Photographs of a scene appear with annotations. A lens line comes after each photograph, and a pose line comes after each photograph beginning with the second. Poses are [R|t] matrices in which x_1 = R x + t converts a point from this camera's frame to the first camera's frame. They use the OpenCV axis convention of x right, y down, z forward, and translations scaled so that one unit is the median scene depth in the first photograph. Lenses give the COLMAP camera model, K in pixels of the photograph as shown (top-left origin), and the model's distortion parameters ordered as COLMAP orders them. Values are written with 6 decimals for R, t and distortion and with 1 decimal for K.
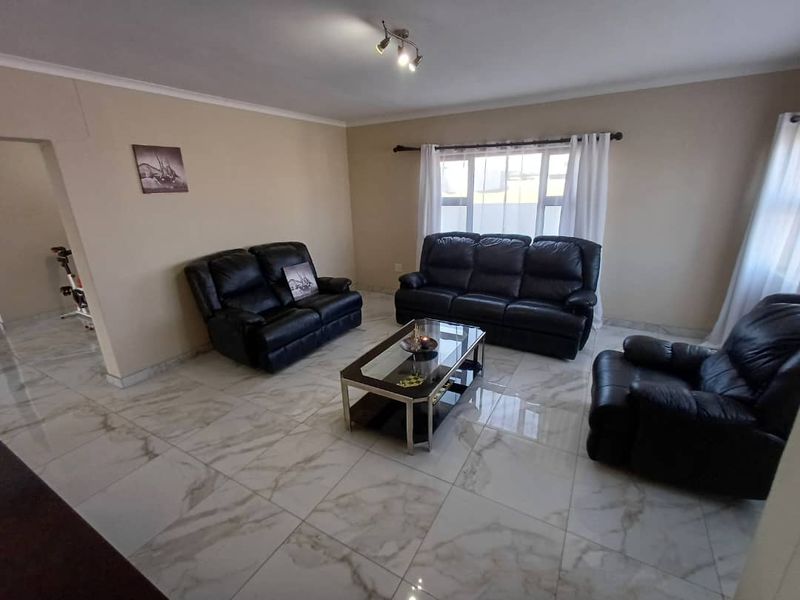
lens RADIAL K [[383.3, 0, 412.9], [0, 383.3, 301.4], [0, 0, 1]] dist [0.015680, -0.000477]
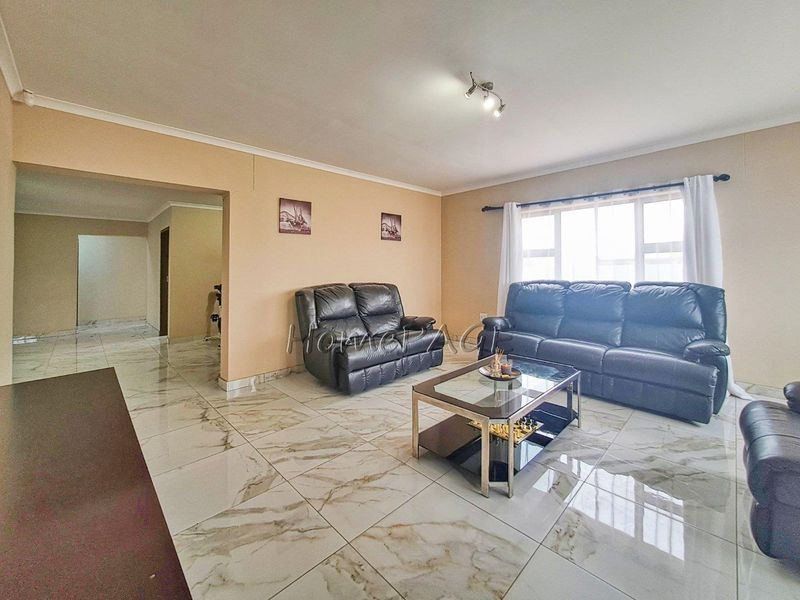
lens RADIAL K [[350.6, 0, 398.8], [0, 350.6, 261.2], [0, 0, 1]] dist [-0.000312, -0.000343]
pose [[0.957763, 0.012587, -0.287283, 0.018144], [-0.105577, 0.944662, -0.310590, 0.122776], [0.267476, 0.327802, 0.906092, 0.078708]]
